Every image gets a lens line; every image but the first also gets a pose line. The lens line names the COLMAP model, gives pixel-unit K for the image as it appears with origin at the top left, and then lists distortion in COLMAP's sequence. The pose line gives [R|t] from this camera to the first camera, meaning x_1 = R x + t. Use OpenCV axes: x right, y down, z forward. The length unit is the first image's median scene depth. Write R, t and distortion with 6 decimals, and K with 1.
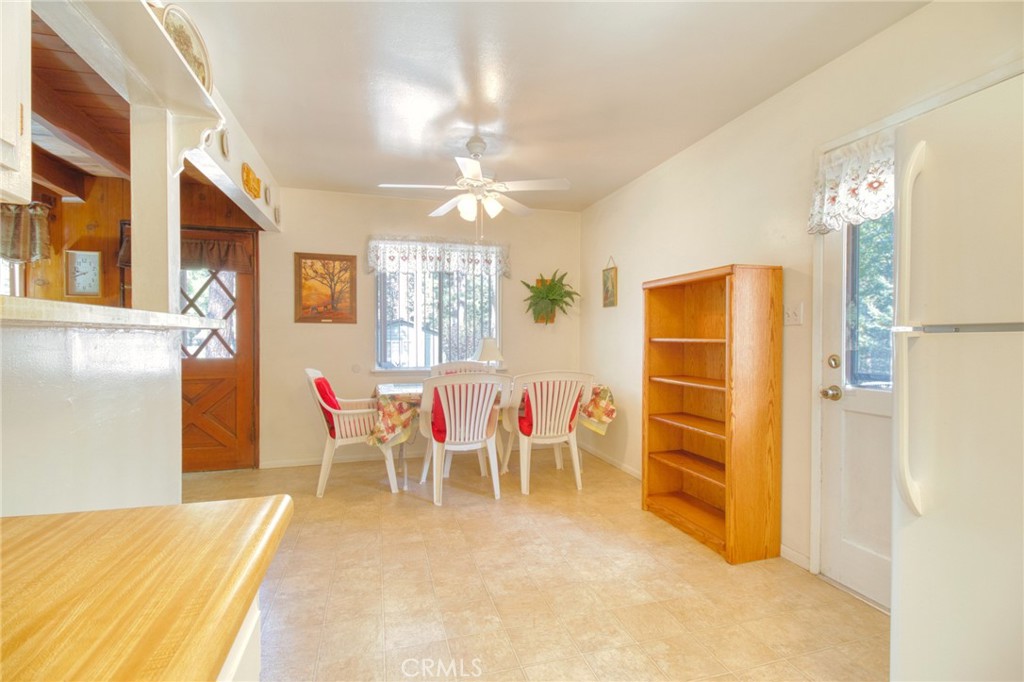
lens RADIAL K [[482.5, 0, 510.7], [0, 482.5, 342.5], [0, 0, 1]] dist [0.000660, -0.003694]
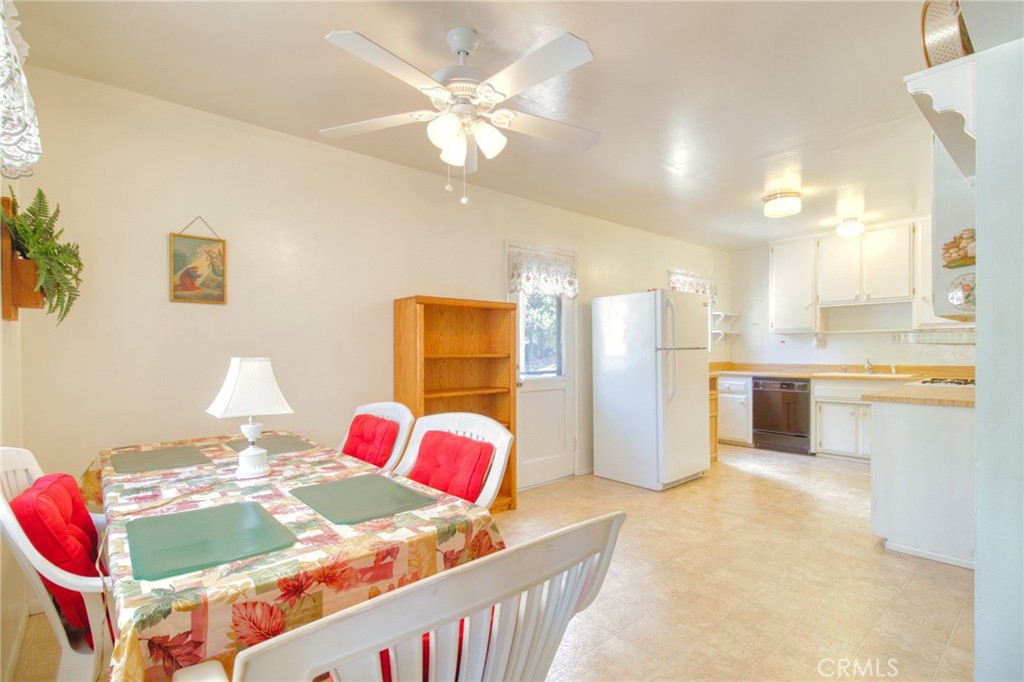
lens RADIAL K [[482.5, 0, 511.5], [0, 482.5, 349.7], [0, 0, 1]] dist [0.000660, -0.003694]
pose [[-0.420739, -0.008694, 0.907140, -0.513828], [0.003526, 0.999931, 0.011218, -0.022504], [-0.907175, 0.007919, -0.420679, 0.956899]]
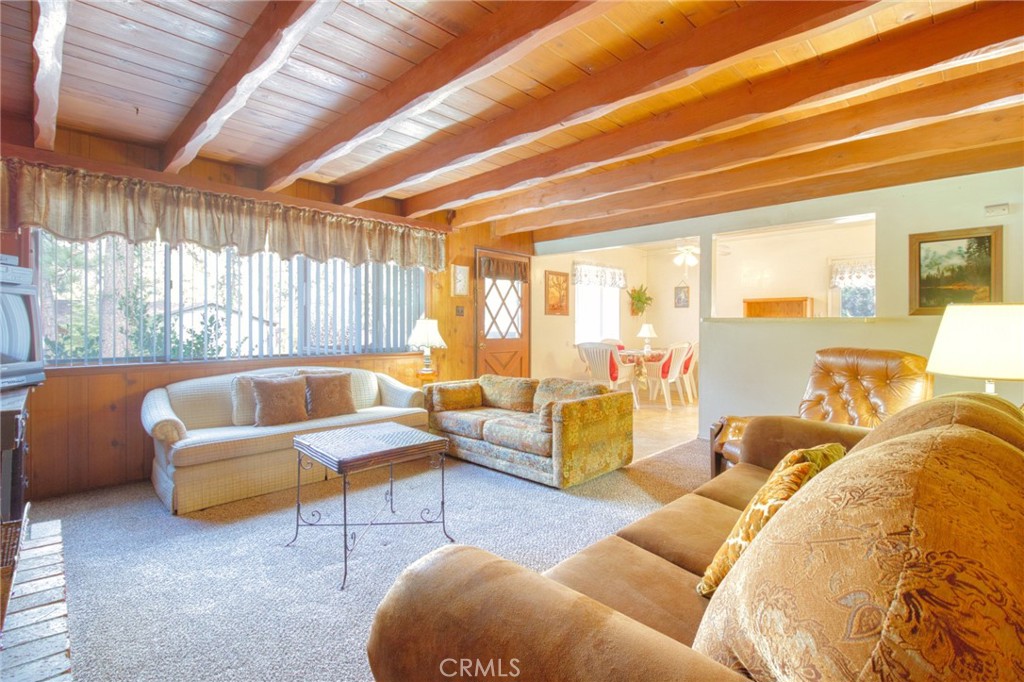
lens RADIAL K [[482.5, 0, 511.2], [0, 482.5, 333.0], [0, 0, 1]] dist [0.000660, -0.003694]
pose [[0.876388, -0.011498, 0.481468, -1.350526], [0.006161, 0.999901, 0.012665, -0.002218], [-0.481566, -0.008133, 0.876372, -0.338910]]
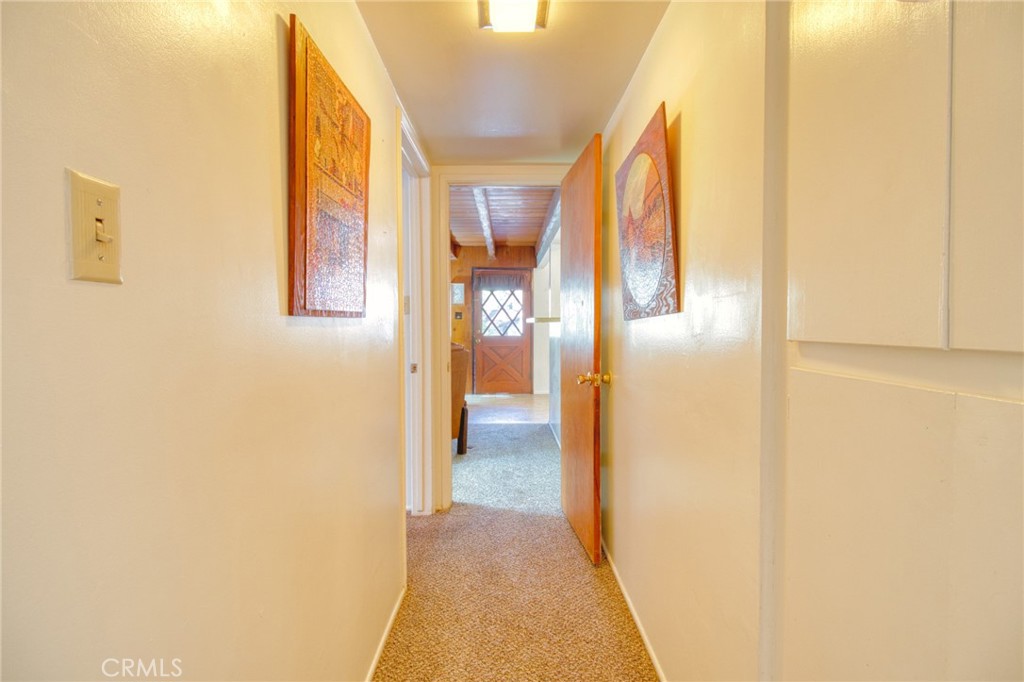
lens RADIAL K [[482.5, 0, 512.4], [0, 482.5, 335.0], [0, 0, 1]] dist [0.000660, -0.003694]
pose [[0.964958, -0.000642, -0.262403, -0.110488], [0.005767, 0.999807, 0.018763, -0.006587], [0.262340, -0.019619, 0.964776, -0.856818]]
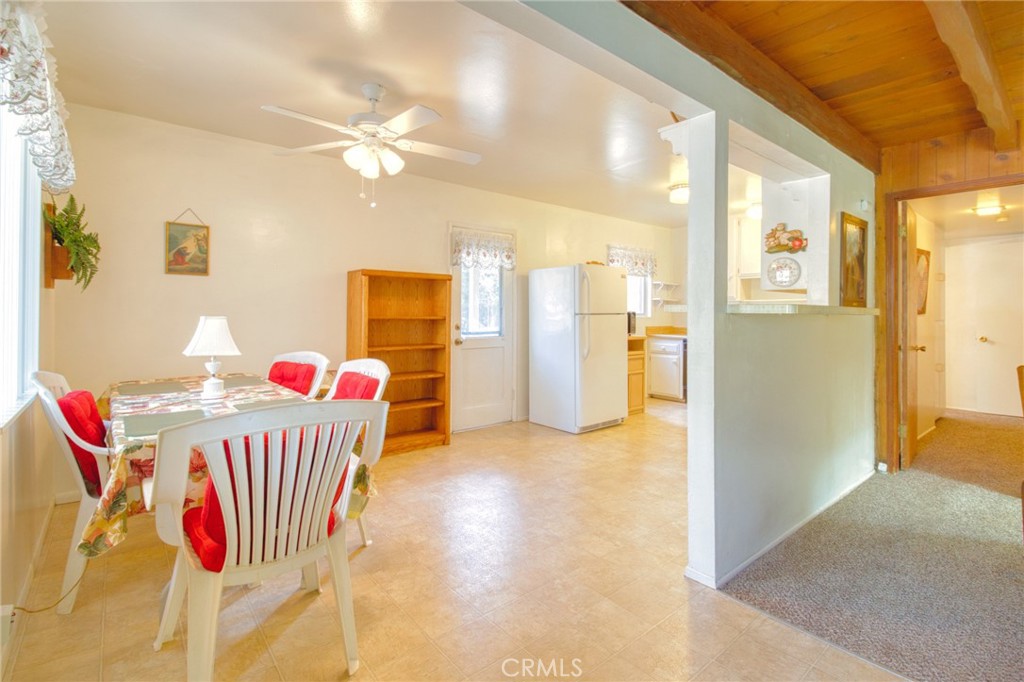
lens RADIAL K [[482.5, 0, 514.1], [0, 482.5, 306.0], [0, 0, 1]] dist [0.000660, -0.003694]
pose [[-0.407618, -0.000292, 0.913153, -0.747984], [-0.007962, 0.999963, -0.003235, -0.025720], [-0.913118, -0.008589, -0.407605, 0.888165]]
